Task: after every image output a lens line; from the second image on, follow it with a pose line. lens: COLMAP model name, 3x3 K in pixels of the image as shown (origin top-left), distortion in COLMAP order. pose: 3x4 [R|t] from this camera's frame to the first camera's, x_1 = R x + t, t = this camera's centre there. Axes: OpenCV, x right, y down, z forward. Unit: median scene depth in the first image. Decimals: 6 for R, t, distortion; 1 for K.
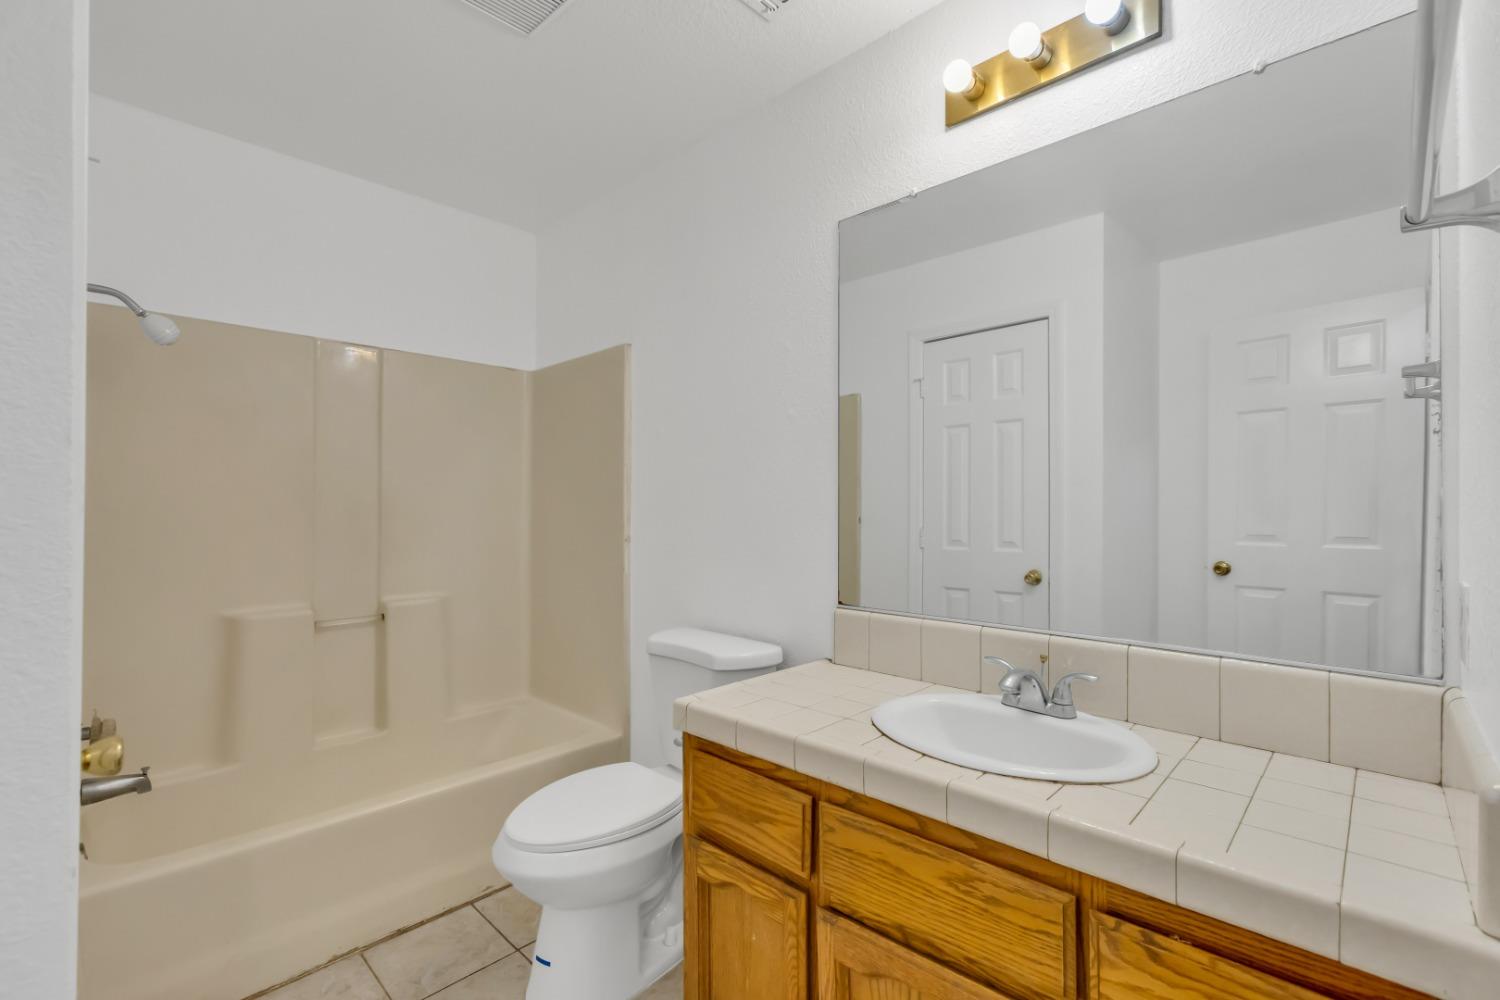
lens RADIAL K [[677.3, 0, 744.9], [0, 677.3, 504.8], [0, 0, 1]] dist [-0.001393, -0.000075]
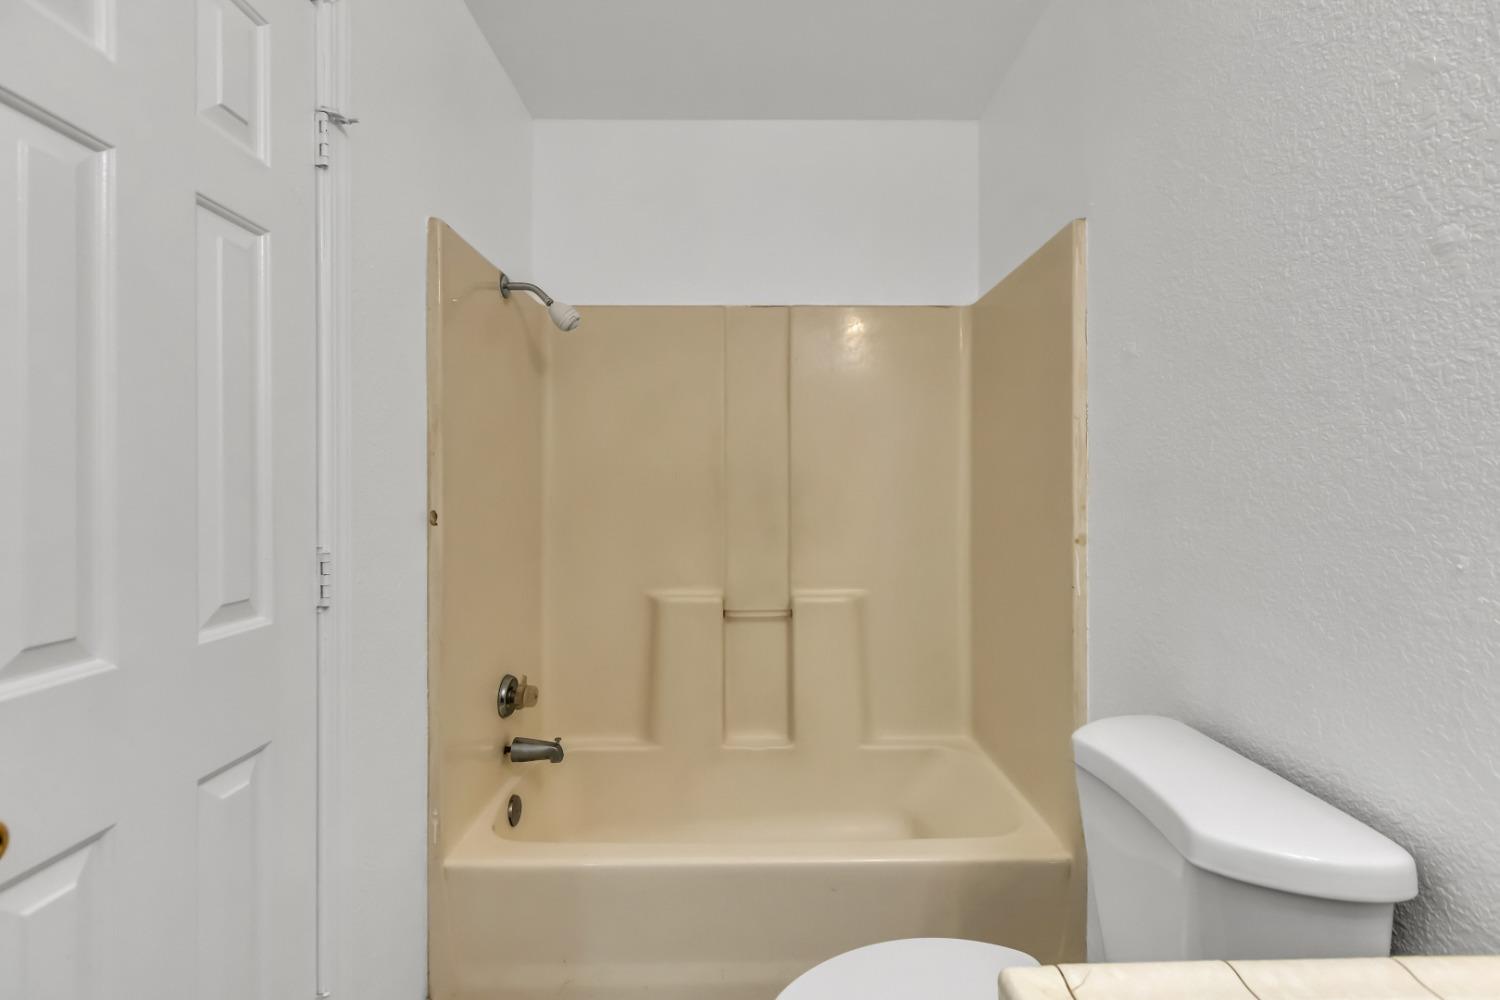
lens RADIAL K [[677.3, 0, 742.9], [0, 677.3, 489.4], [0, 0, 1]] dist [-0.001393, -0.000075]
pose [[0.710182, 0.000615, -0.704018, 0.037978], [0.004072, 0.999979, 0.004980, 0.000806], [0.704006, -0.006403, 0.710165, 0.346174]]
